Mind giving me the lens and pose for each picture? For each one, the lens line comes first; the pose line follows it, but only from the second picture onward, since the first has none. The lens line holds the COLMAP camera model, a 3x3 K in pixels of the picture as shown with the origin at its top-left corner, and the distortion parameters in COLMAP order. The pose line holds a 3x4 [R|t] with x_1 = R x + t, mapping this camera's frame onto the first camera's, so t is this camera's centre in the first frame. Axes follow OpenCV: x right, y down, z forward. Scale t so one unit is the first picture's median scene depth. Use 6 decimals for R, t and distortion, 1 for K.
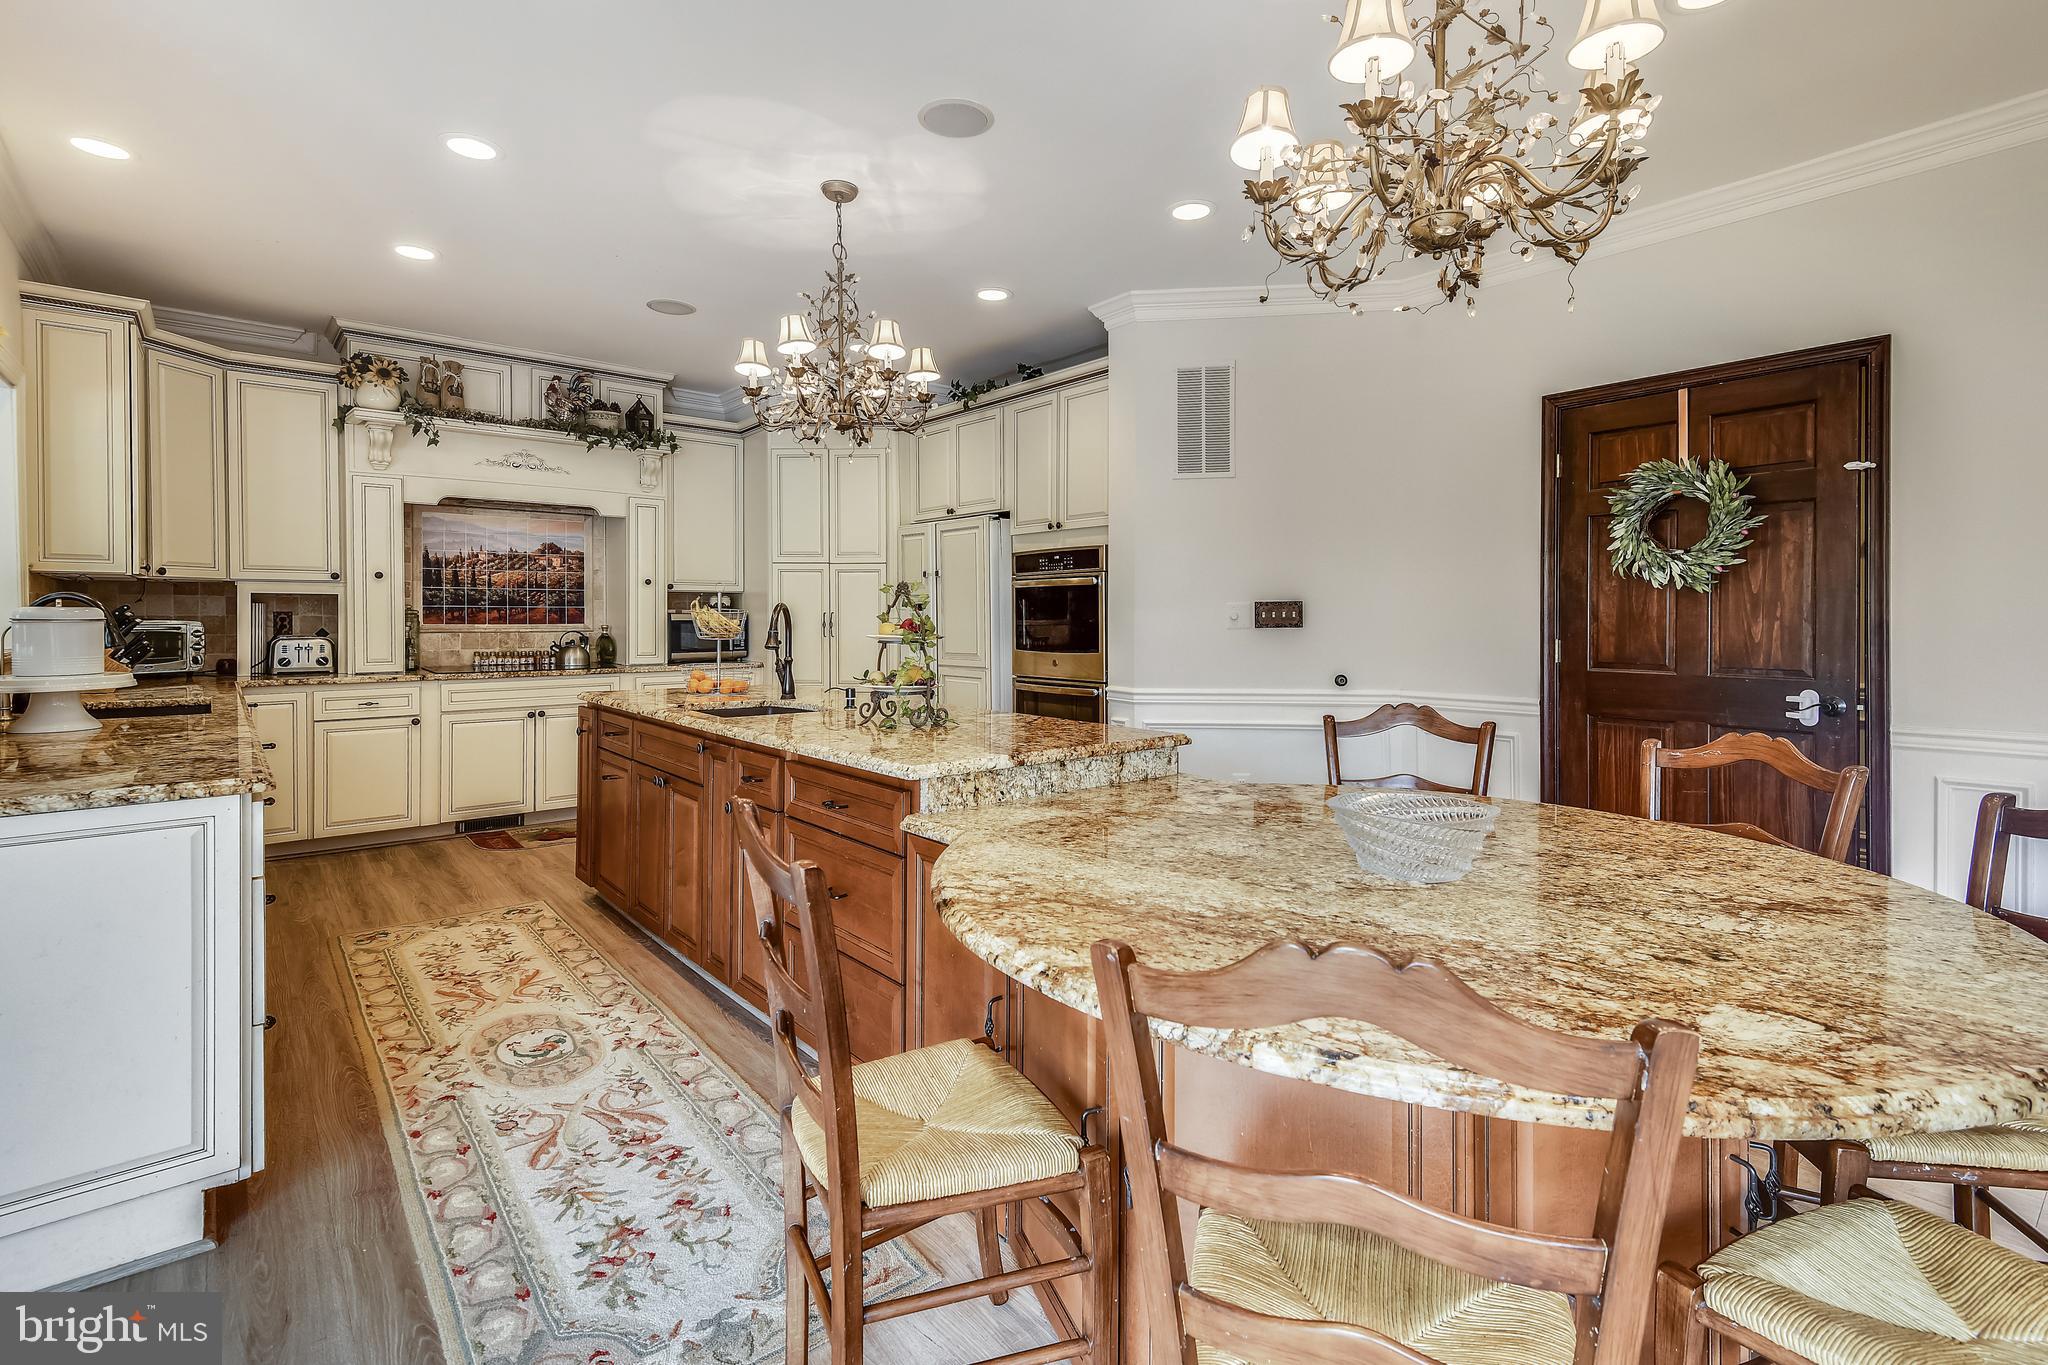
lens RADIAL K [[949.8, 0, 1011.4], [0, 949.8, 626.0], [0, 0, 1]] dist [0.012558, -0.005474]
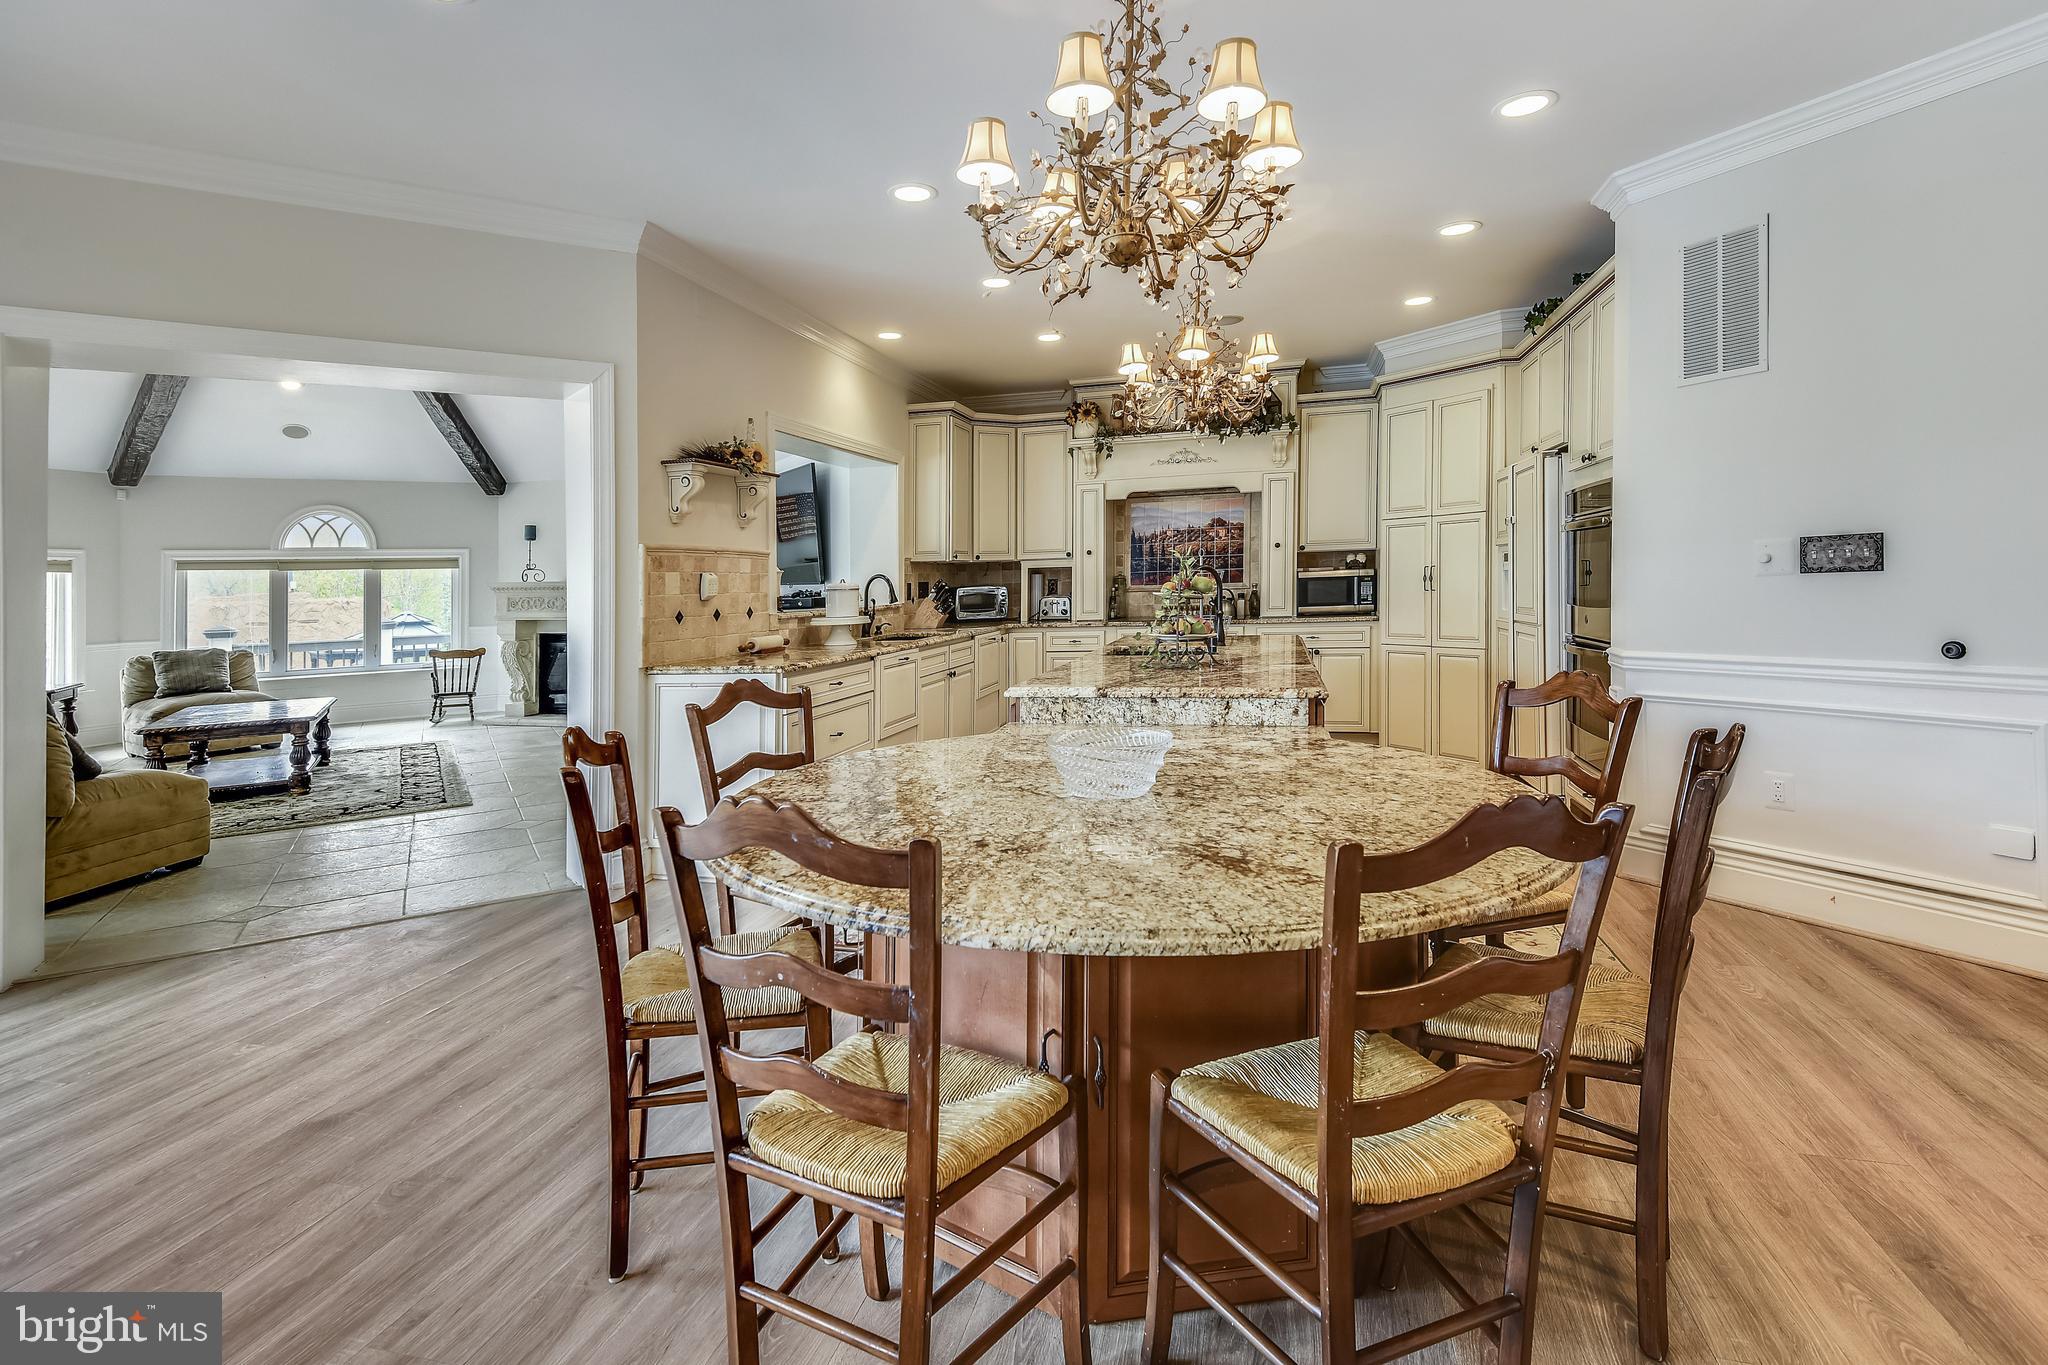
lens RADIAL K [[949.8, 0, 1018.6], [0, 949.8, 560.7], [0, 0, 1]] dist [0.012558, -0.005474]
pose [[0.581749, -0.038532, -0.812455, 0.441719], [0.022095, 0.999257, -0.031571, 0.002082], [0.813068, 0.000416, 0.582168, 0.081466]]
